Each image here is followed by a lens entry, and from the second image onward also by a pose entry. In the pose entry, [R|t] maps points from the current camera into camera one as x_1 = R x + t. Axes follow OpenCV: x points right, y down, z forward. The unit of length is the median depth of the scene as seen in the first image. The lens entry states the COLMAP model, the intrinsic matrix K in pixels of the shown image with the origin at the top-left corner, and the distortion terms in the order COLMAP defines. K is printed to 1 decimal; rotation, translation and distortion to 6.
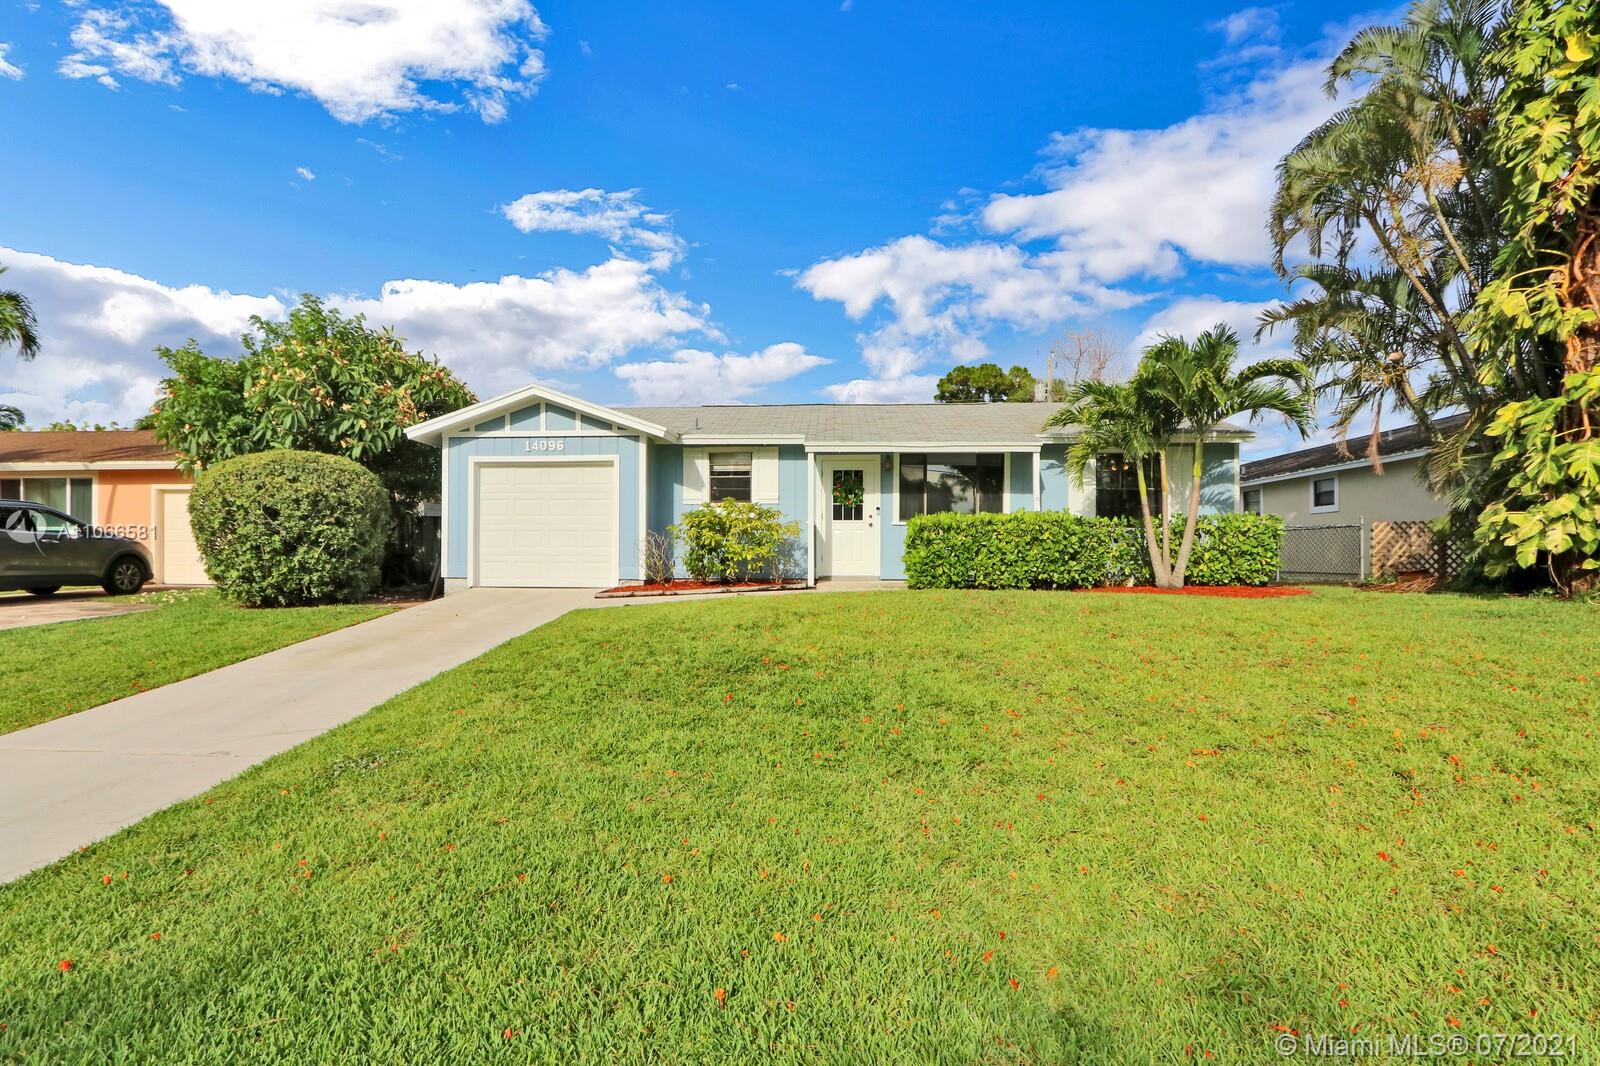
lens RADIAL K [[782.0, 0, 796.0], [0, 782.0, 568.0], [0, 0, 1]] dist [-0.008520, -0.000502]
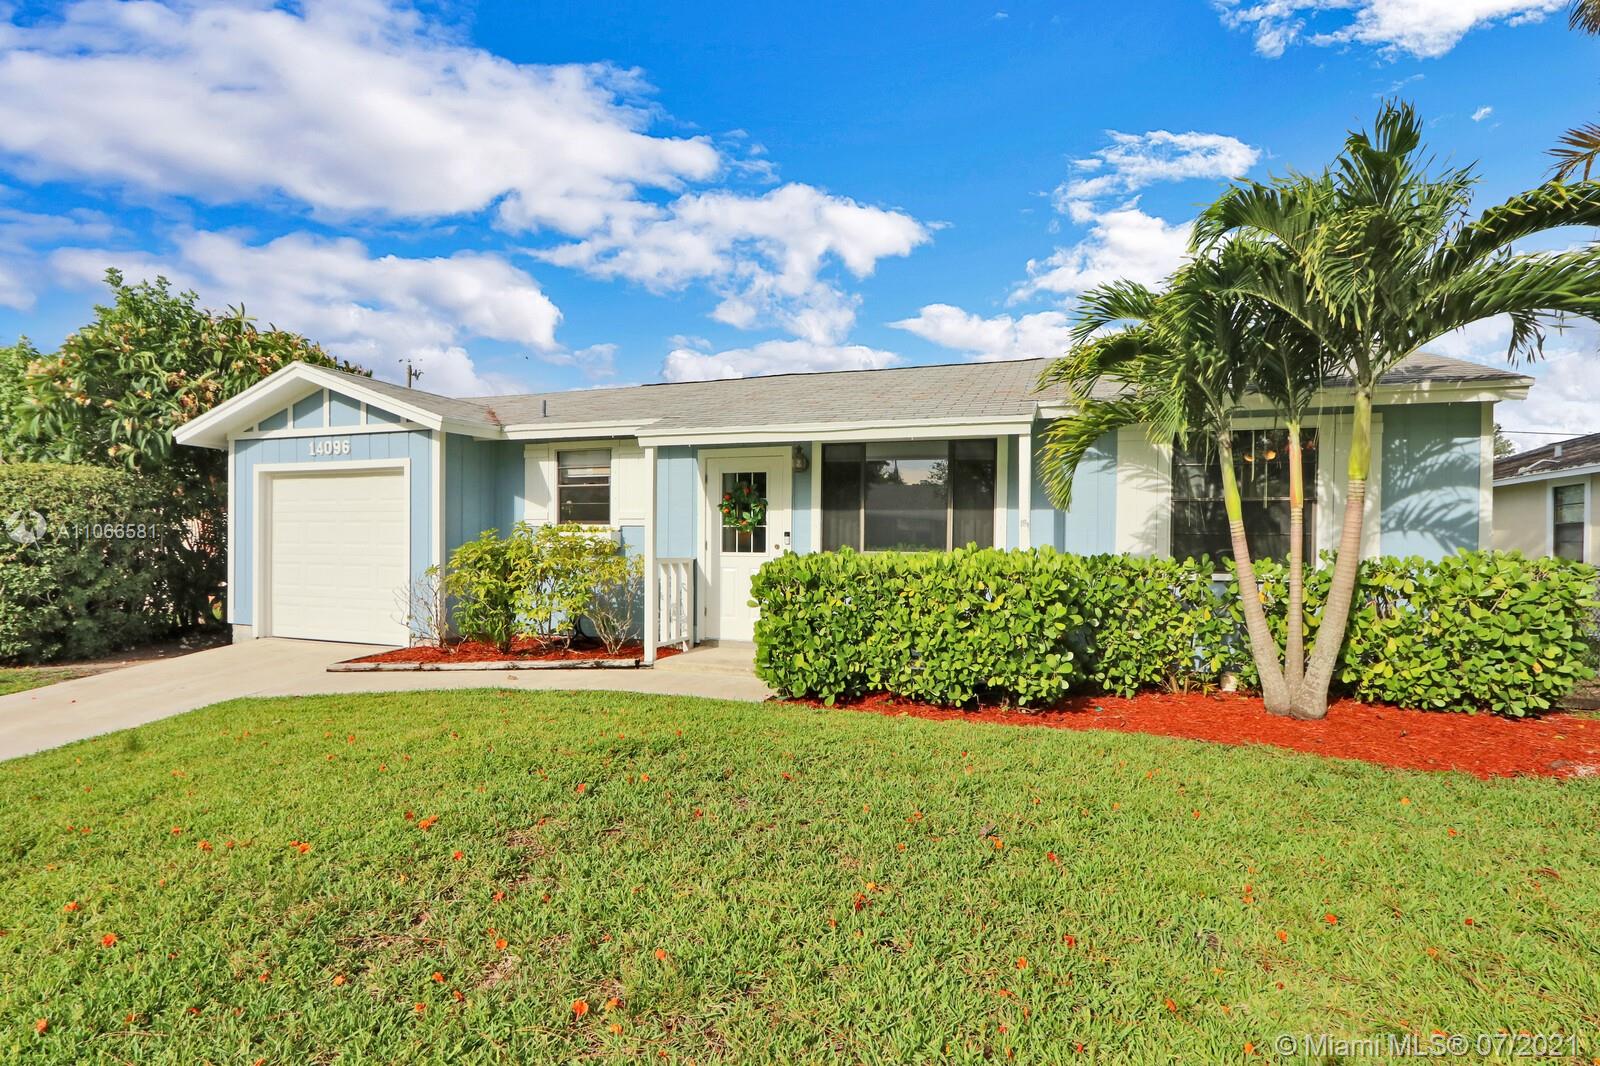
lens RADIAL K [[782.0, 0, 796.0], [0, 782.0, 568.0], [0, 0, 1]] dist [-0.008520, -0.000502]
pose [[0.958974, 0.016071, -0.283038, 0.297436], [-0.011871, 0.999793, 0.016547, -0.062021], [0.283245, -0.012509, 0.958966, 0.426627]]
